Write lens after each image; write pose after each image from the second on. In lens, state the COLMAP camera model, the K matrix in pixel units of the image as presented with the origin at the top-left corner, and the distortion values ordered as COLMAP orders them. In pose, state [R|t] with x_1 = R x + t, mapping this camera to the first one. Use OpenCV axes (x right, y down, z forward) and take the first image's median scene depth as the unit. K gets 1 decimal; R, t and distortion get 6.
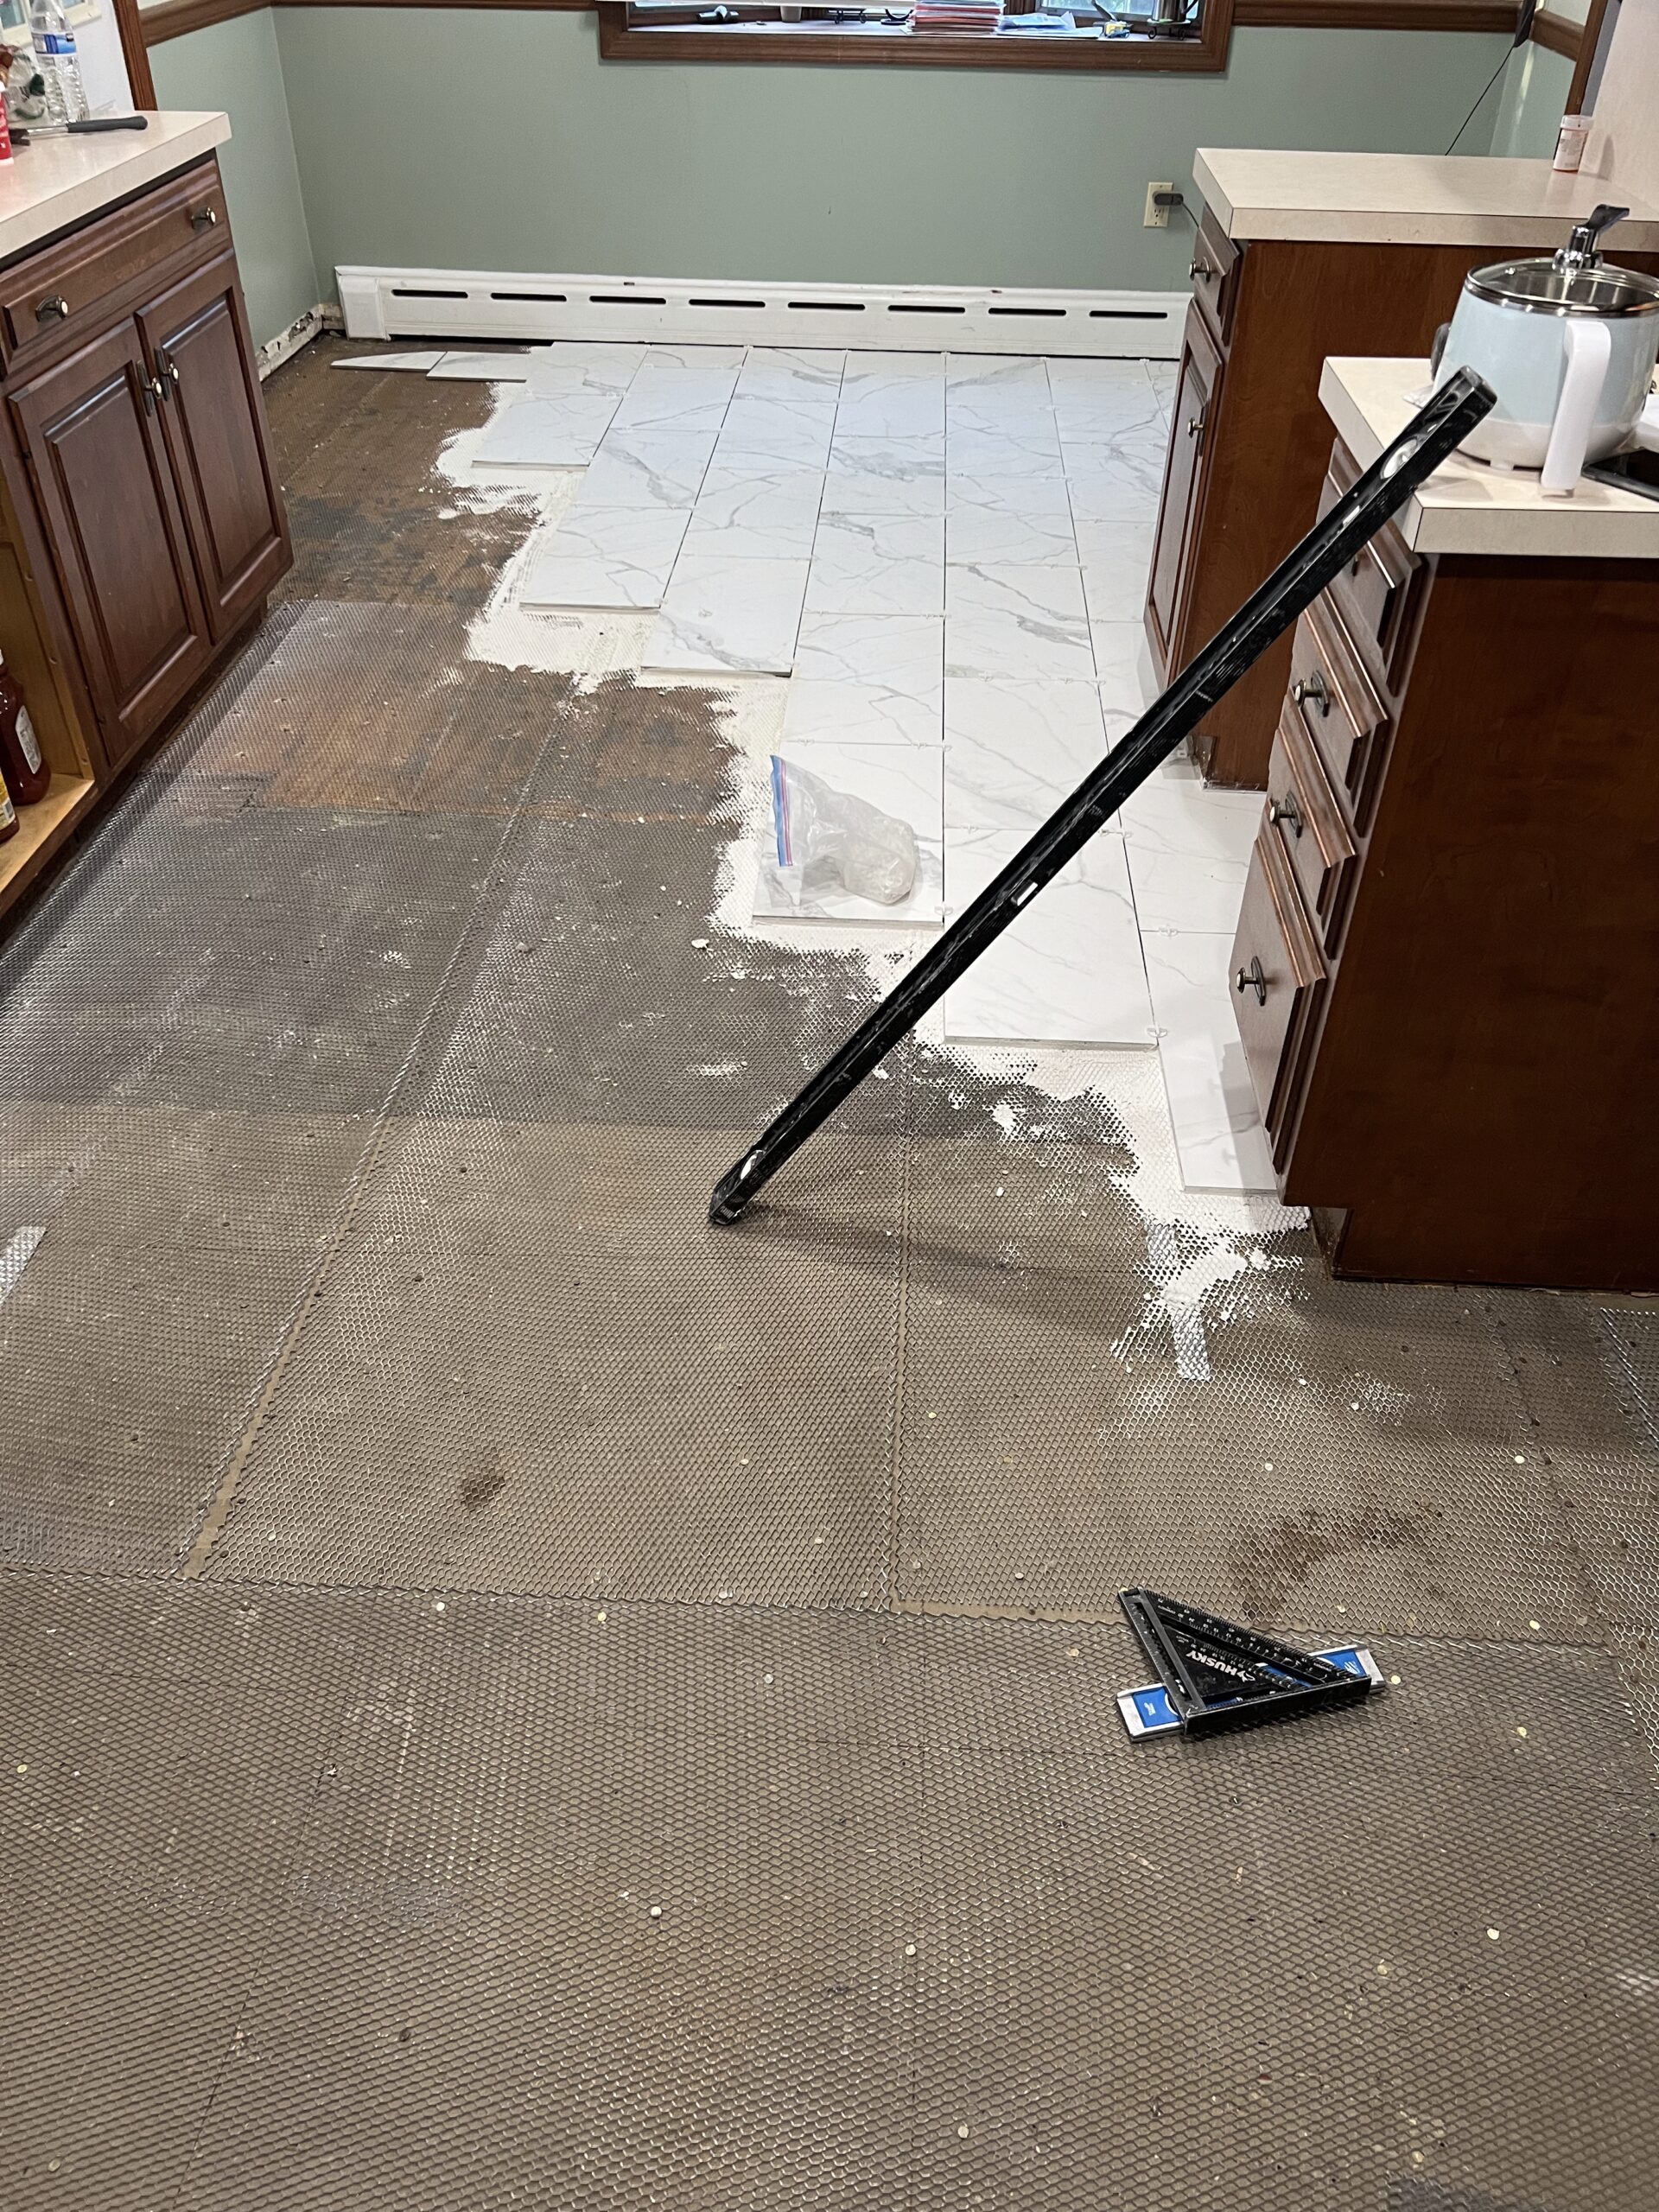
lens RADIAL K [[1658.0, 0, 829.5], [0, 1658.0, 1106.0], [0, 0, 1]] dist [0.011166, 0.001128]
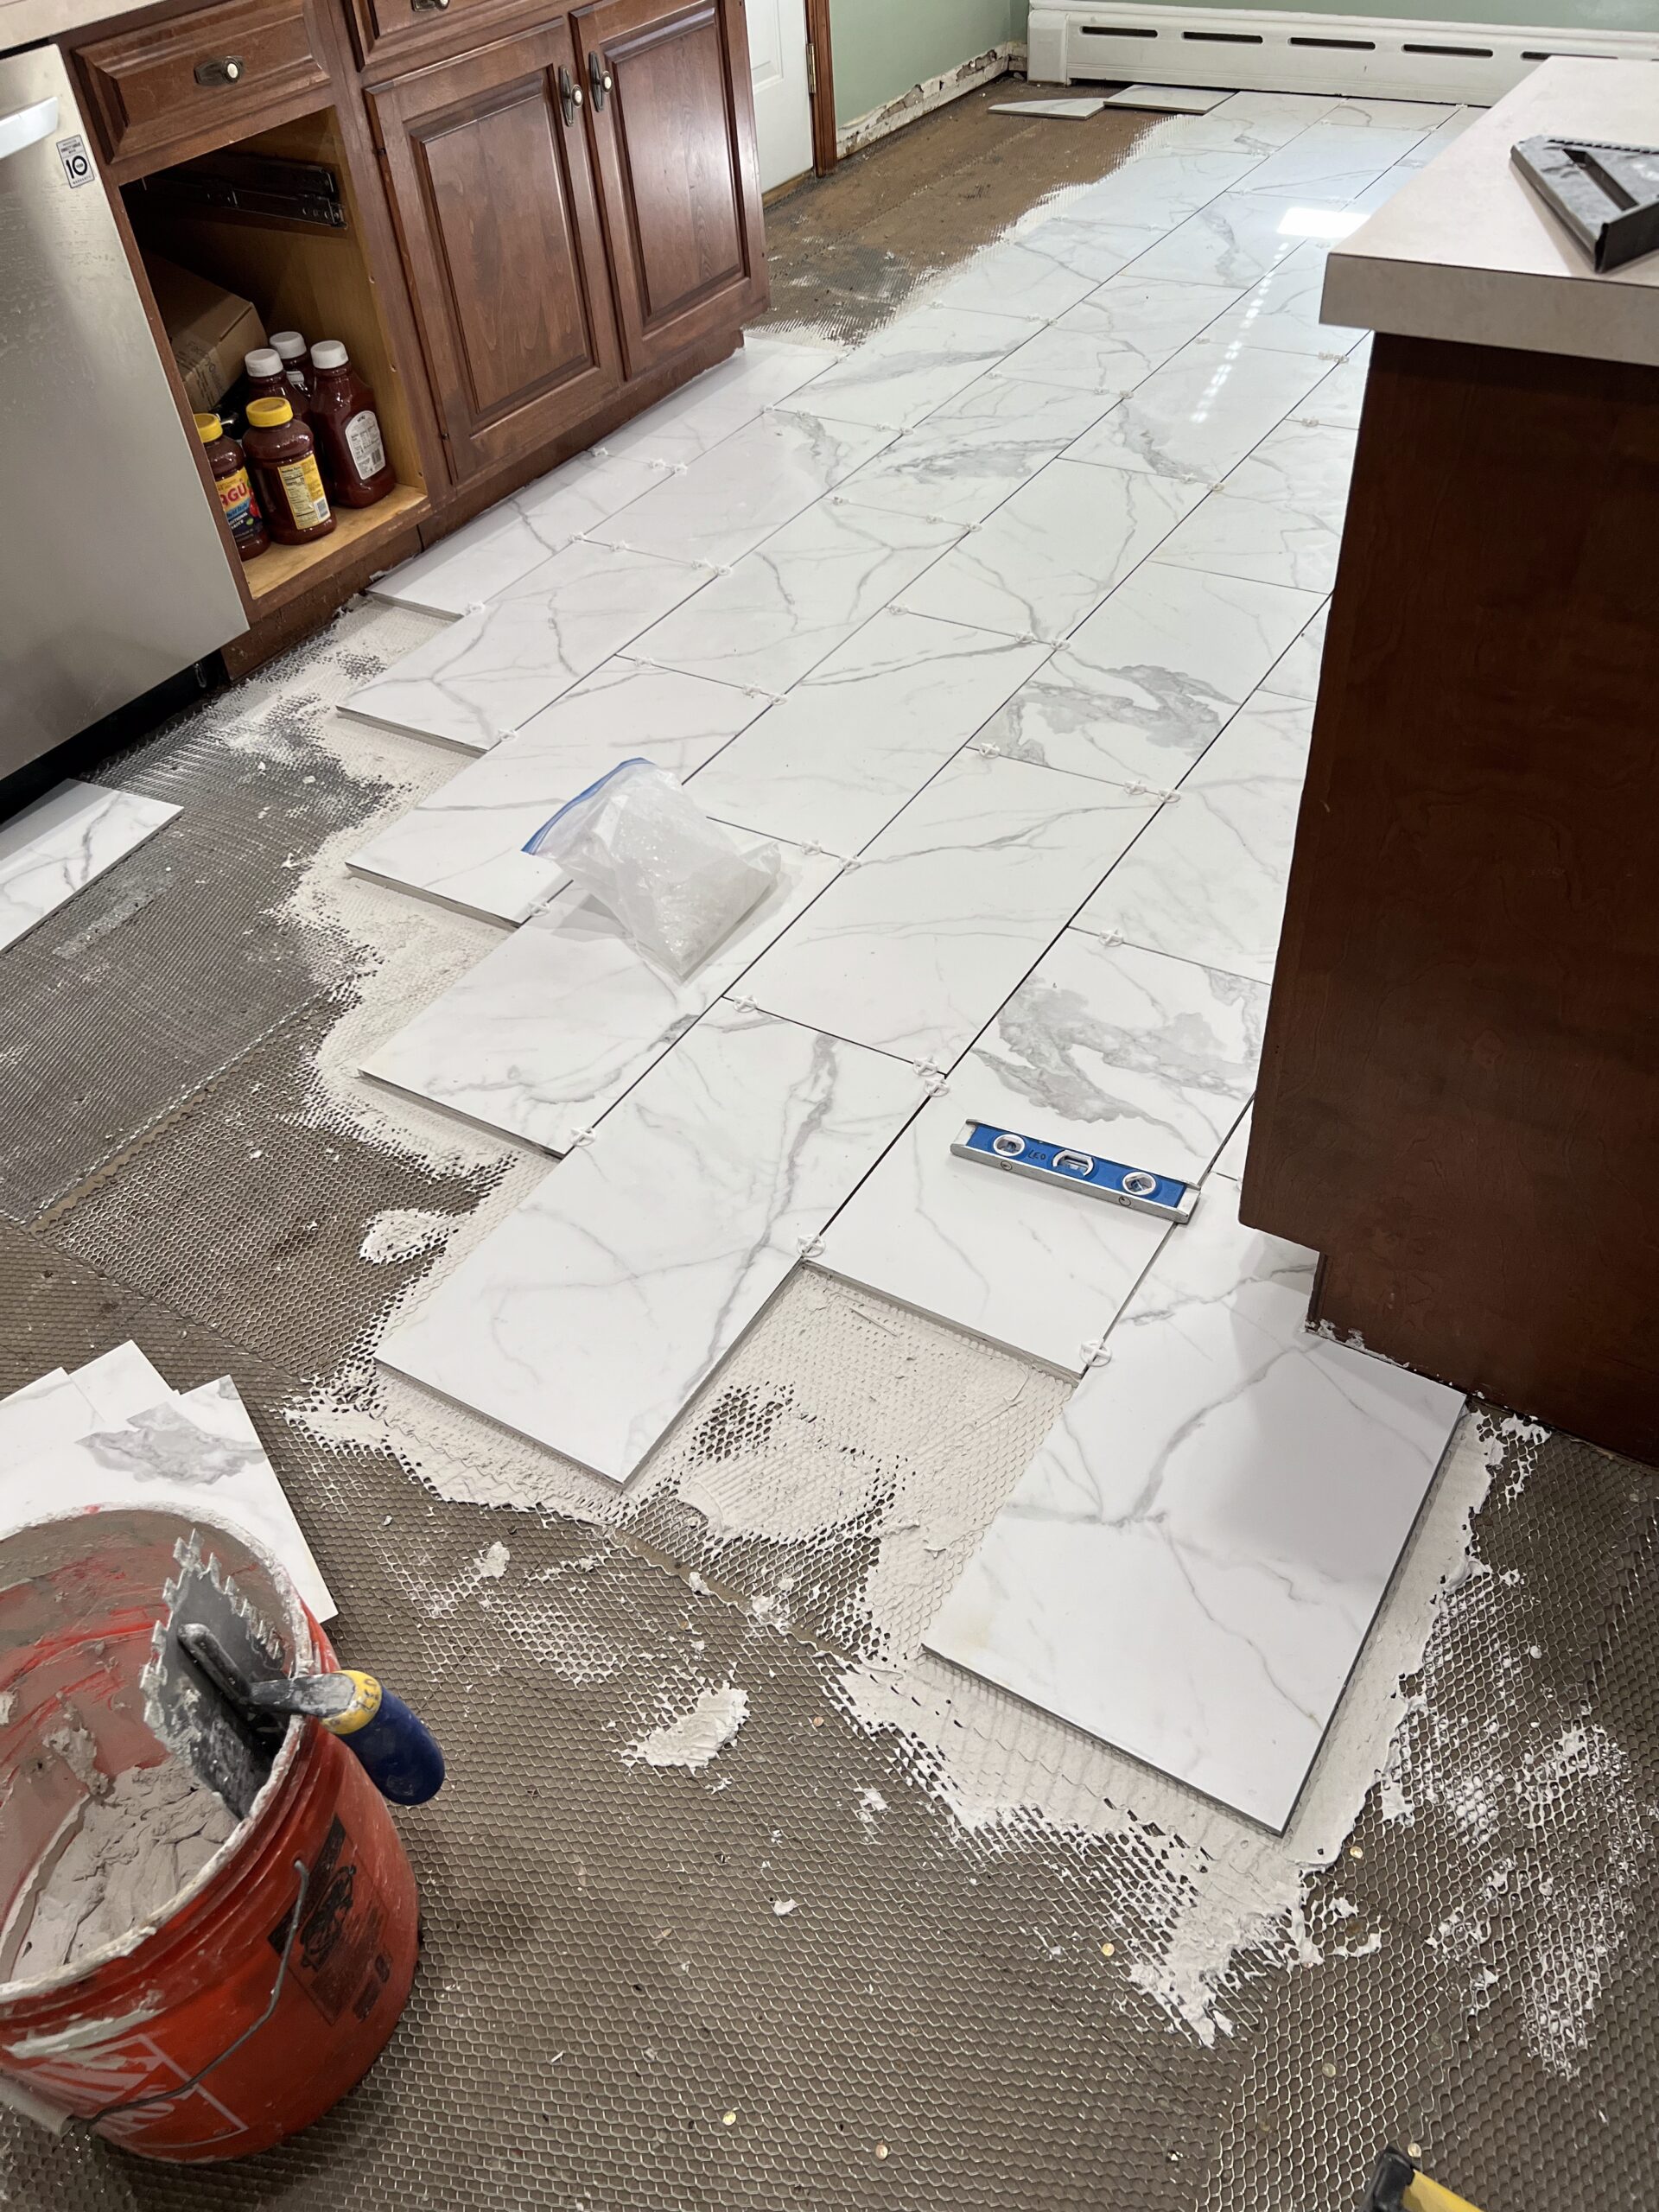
lens RADIAL K [[1649.1, 0, 829.5], [0, 1649.1, 1106.0], [0, 0, 1]] dist [0.061260, -0.067088]
pose [[0.875283, 0.275732, -0.397305, 0.176224], [-0.234302, 0.960462, 0.150386, -0.028191], [0.423062, -0.038541, 0.905281, 0.096678]]
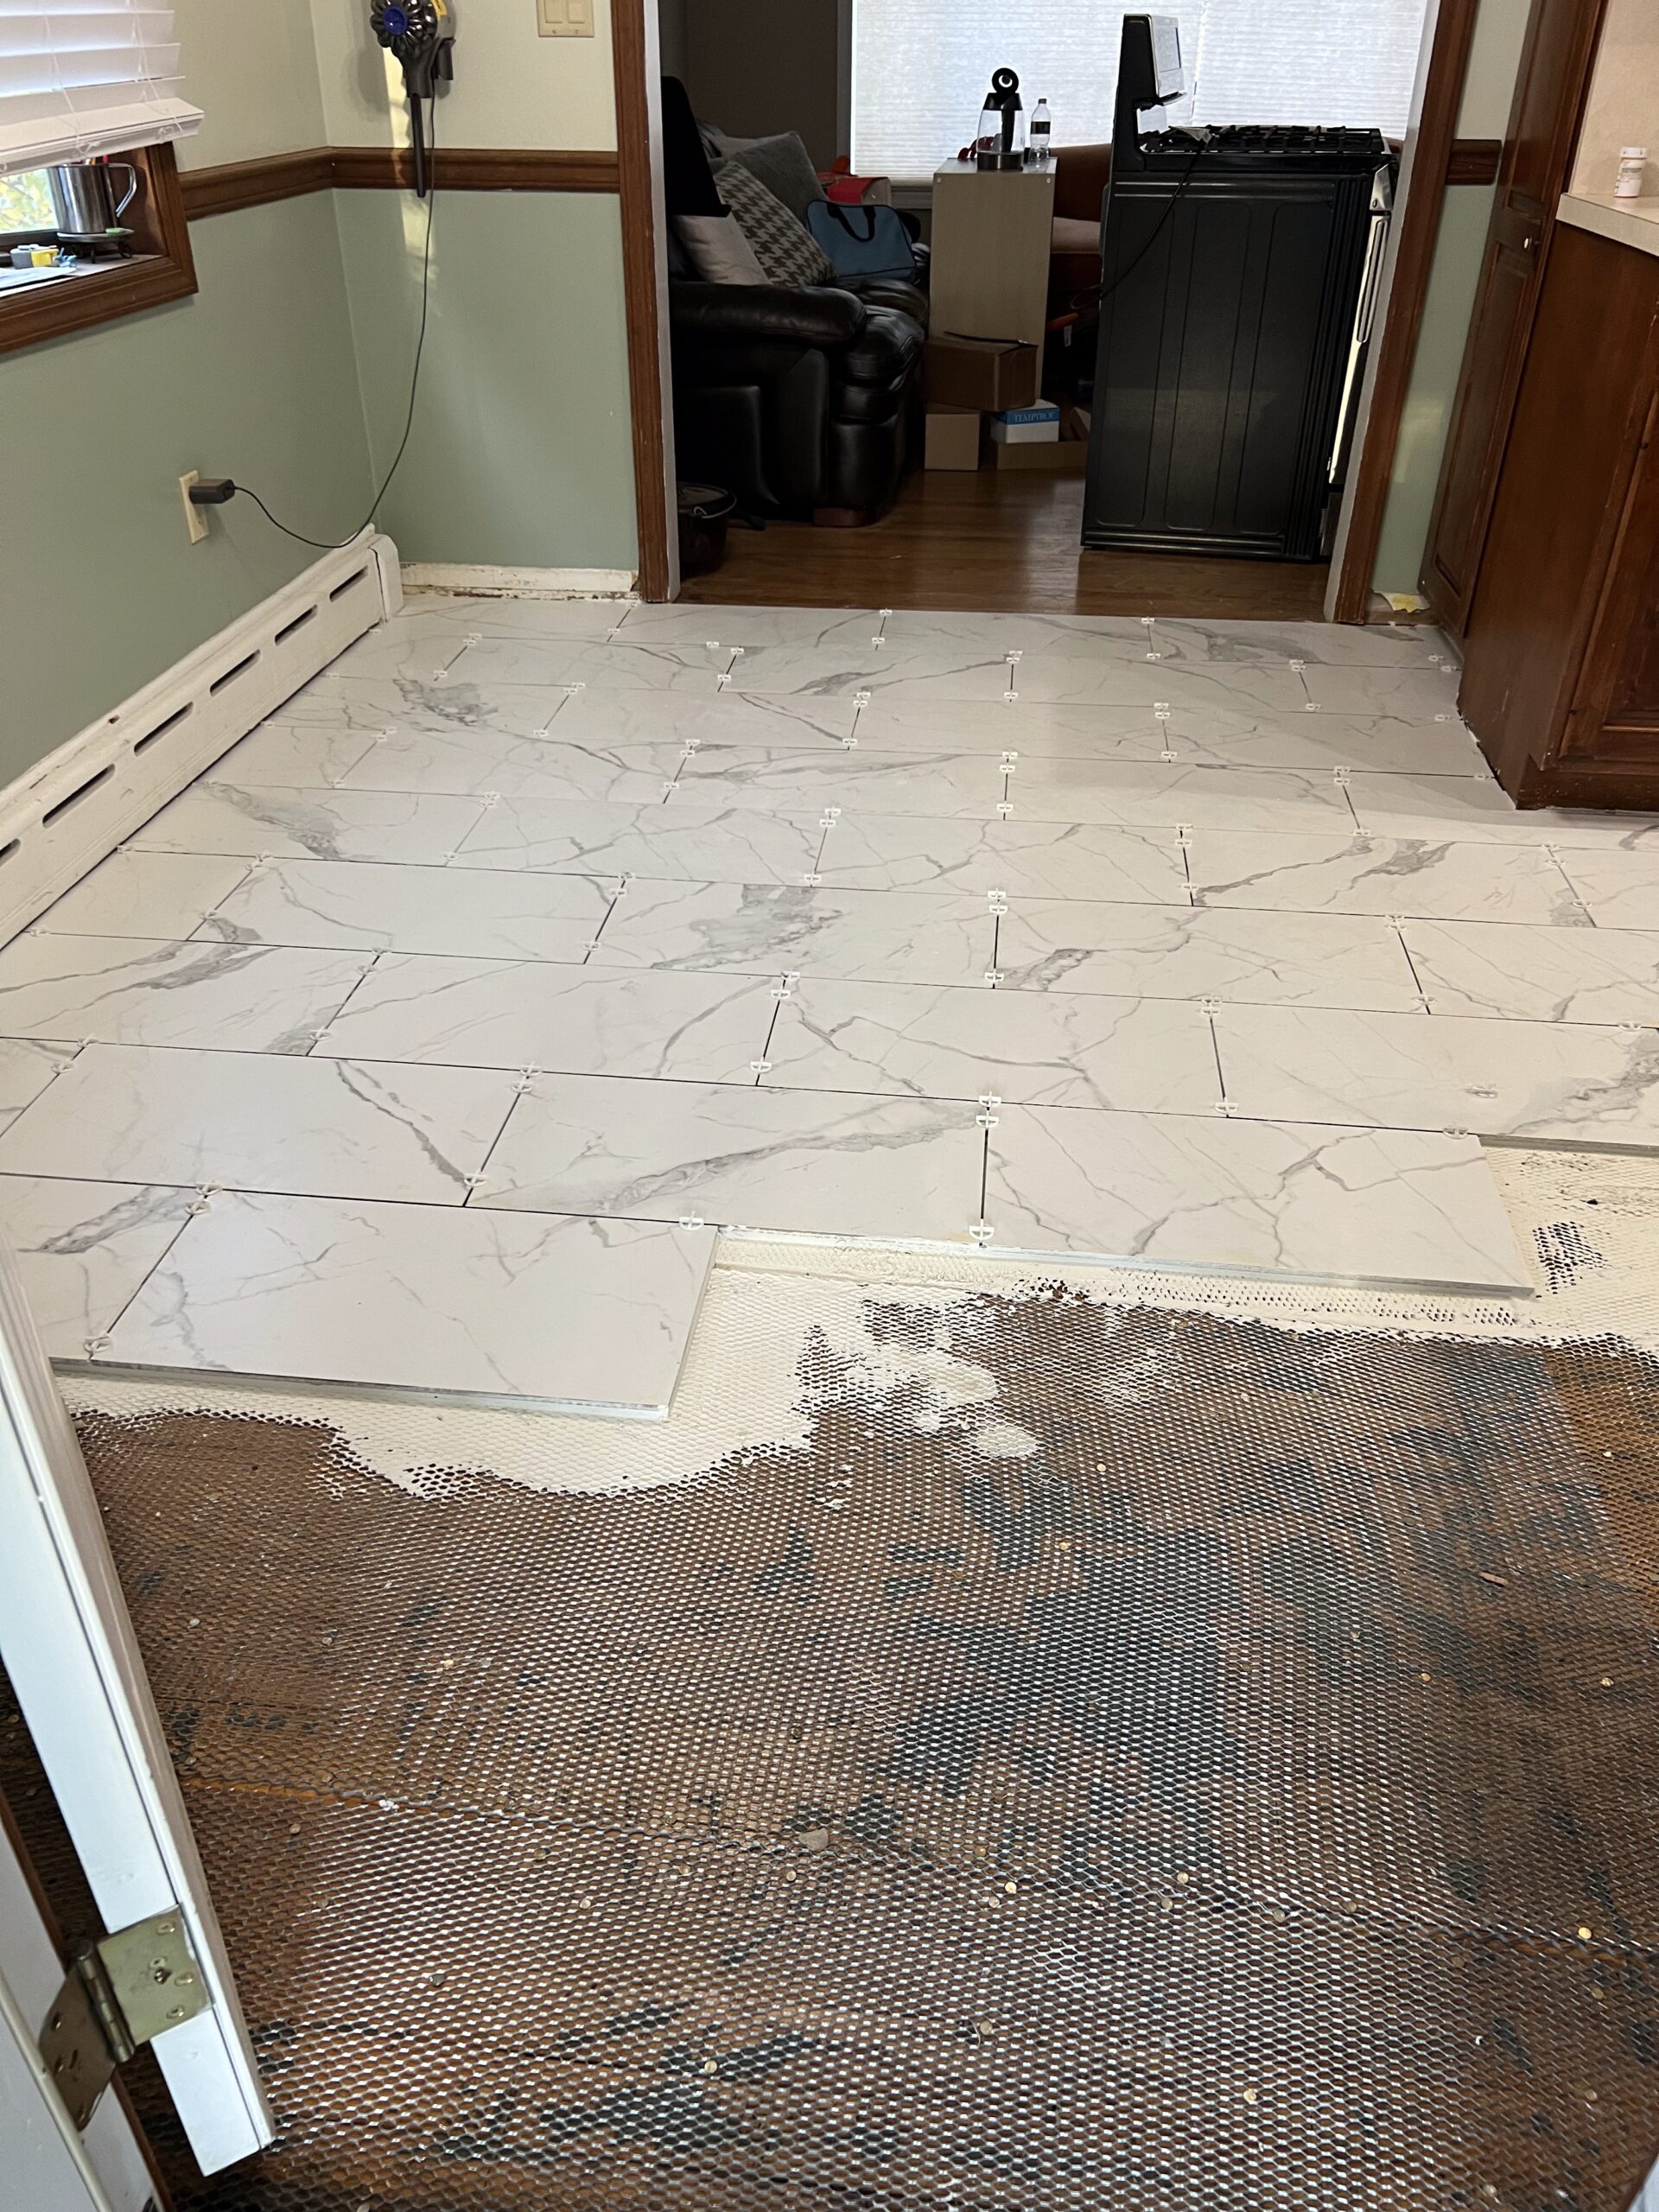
lens RADIAL K [[1649.1, 0, 829.5], [0, 1649.1, 1106.0], [0, 0, 1]] dist [0.061260, -0.067088]
pose [[0.058011, -0.553075, 0.831110, -0.491876], [0.619226, 0.672947, 0.404601, -0.564293], [-0.783067, 0.491173, 0.381516, 0.781727]]
